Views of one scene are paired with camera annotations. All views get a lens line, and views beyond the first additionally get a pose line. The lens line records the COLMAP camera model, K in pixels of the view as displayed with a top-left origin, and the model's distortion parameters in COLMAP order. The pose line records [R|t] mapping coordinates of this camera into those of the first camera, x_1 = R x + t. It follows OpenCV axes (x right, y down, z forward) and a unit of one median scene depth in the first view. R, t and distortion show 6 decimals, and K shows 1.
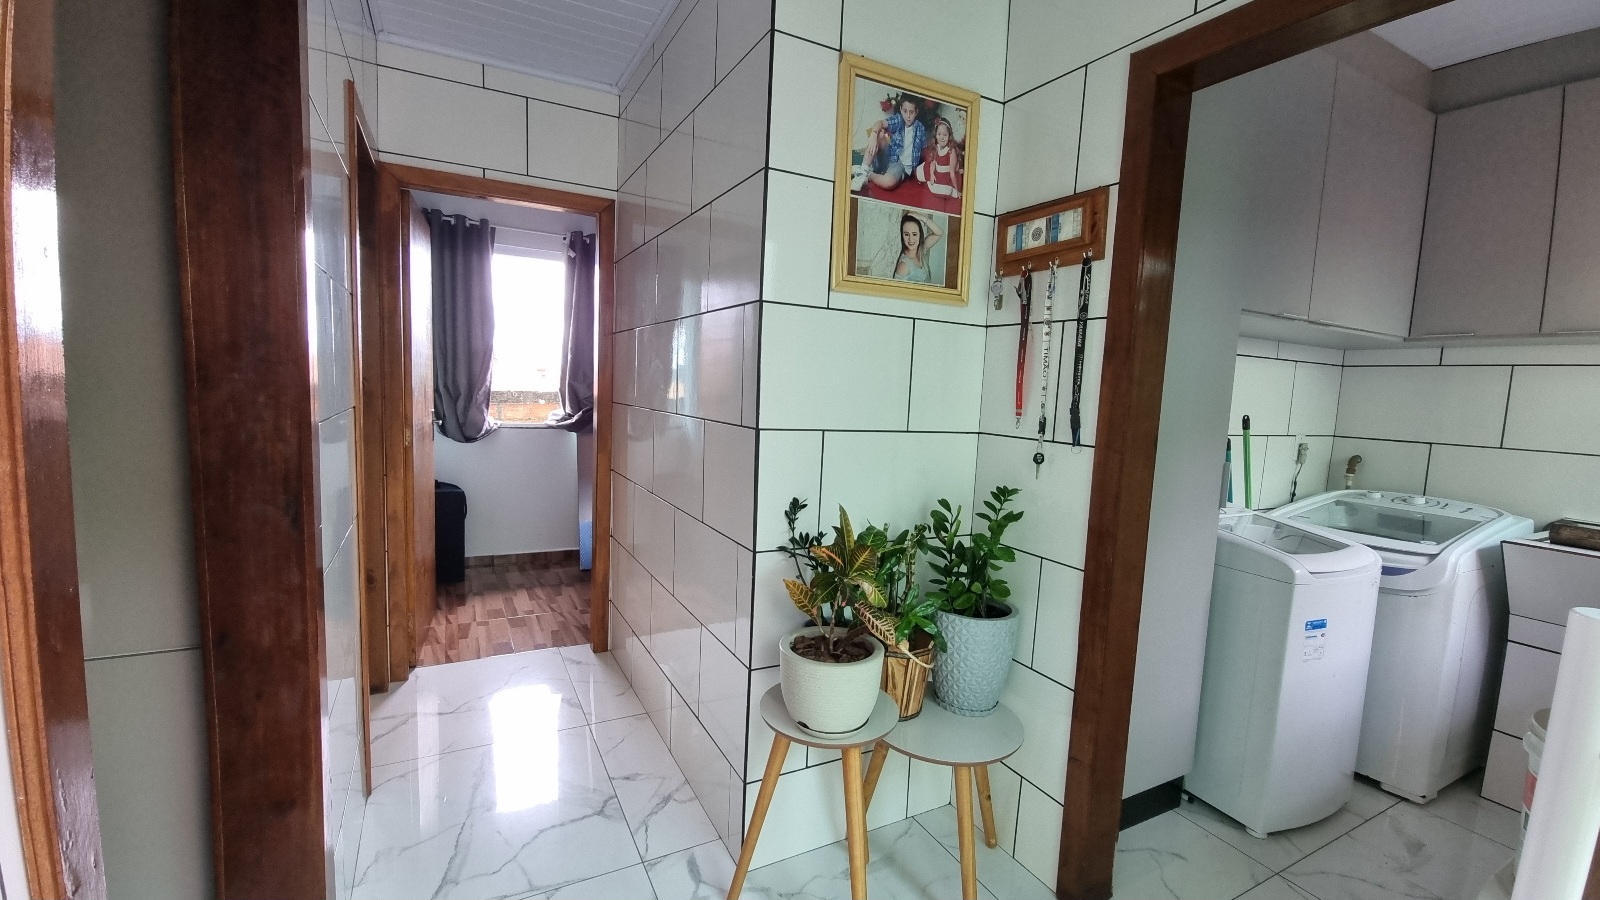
lens RADIAL K [[656.6, 0, 802.6], [0, 656.6, 455.5], [0, 0, 1]] dist [-0.001189, -0.000775]
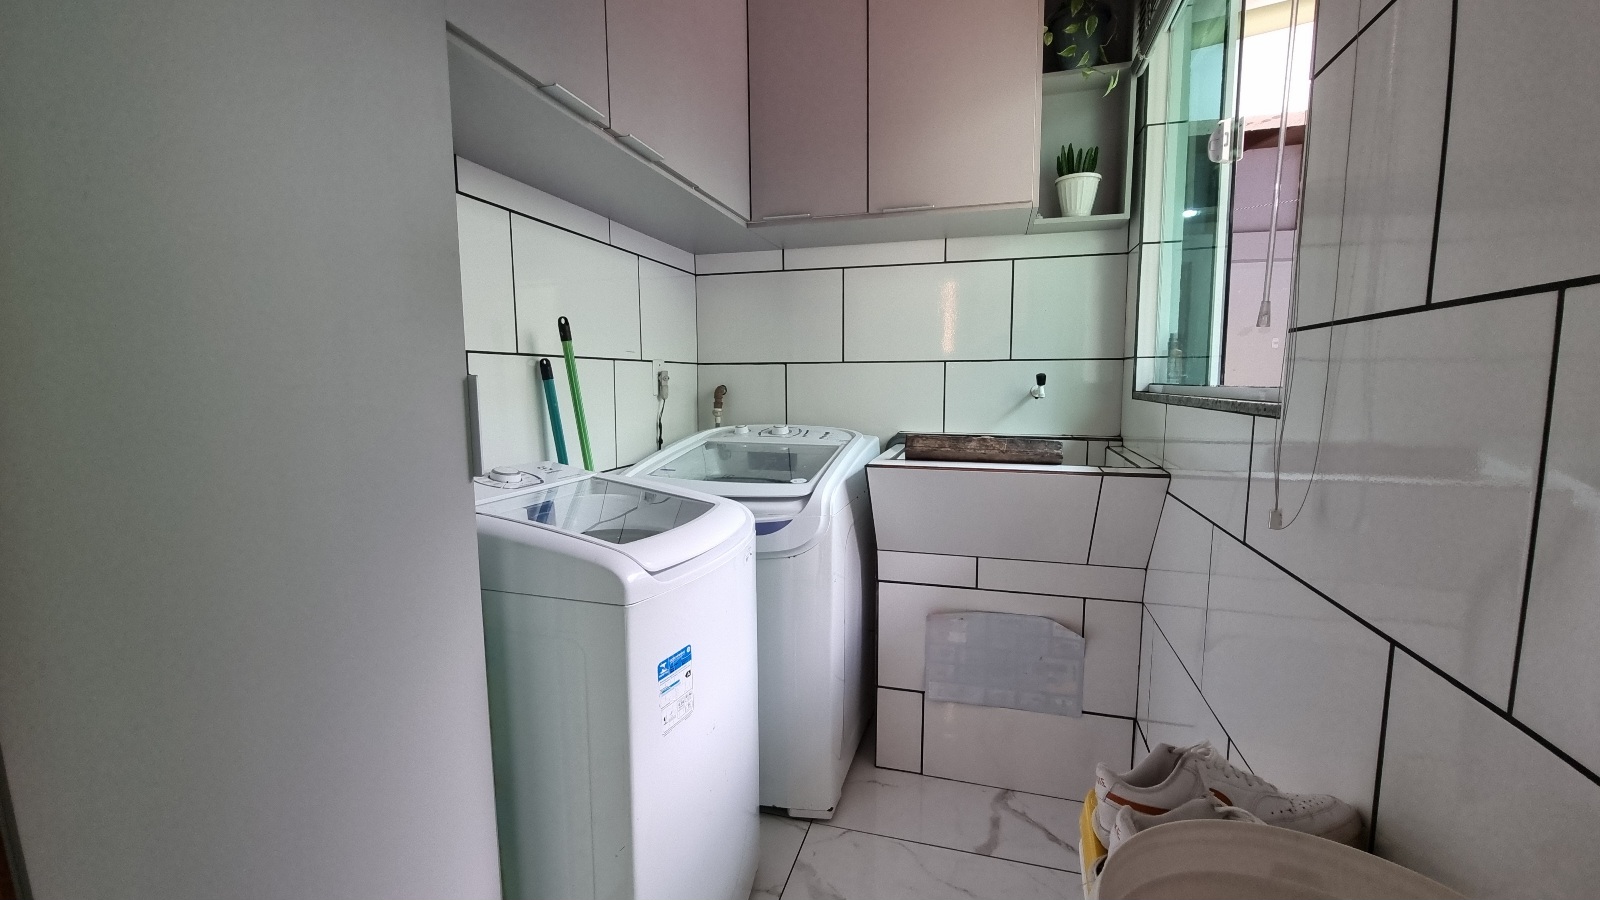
lens RADIAL K [[656.6, 0, 799.0], [0, 656.6, 452.6], [0, 0, 1]] dist [-0.001189, -0.000775]
pose [[0.701753, -0.124271, 0.701498, 0.385675], [0.107852, 0.991851, 0.067816, 0.044661], [-0.704209, 0.028068, 0.709437, 0.416202]]
